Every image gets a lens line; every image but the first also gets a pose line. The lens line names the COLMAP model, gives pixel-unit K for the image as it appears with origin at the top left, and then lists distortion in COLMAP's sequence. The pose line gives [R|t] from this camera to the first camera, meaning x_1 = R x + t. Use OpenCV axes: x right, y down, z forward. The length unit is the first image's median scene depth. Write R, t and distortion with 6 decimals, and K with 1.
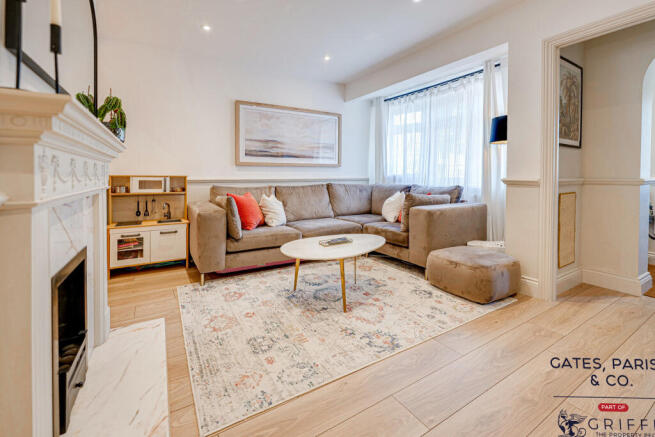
lens RADIAL K [[276.4, 0, 319.2], [0, 276.4, 179.5], [0, 0, 1]] dist [-0.001178, -0.000079]
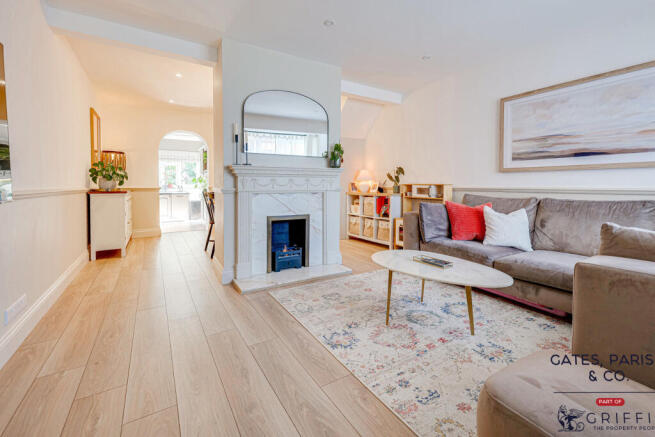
lens RADIAL K [[276.4, 0, 316.8], [0, 276.4, 187.7], [0, 0, 1]] dist [-0.001178, -0.000079]
pose [[0.014994, 0.014317, -0.999785, 1.025887], [-0.011772, 0.999831, 0.014142, -0.013560], [0.999818, 0.011557, 0.015160, 0.706866]]
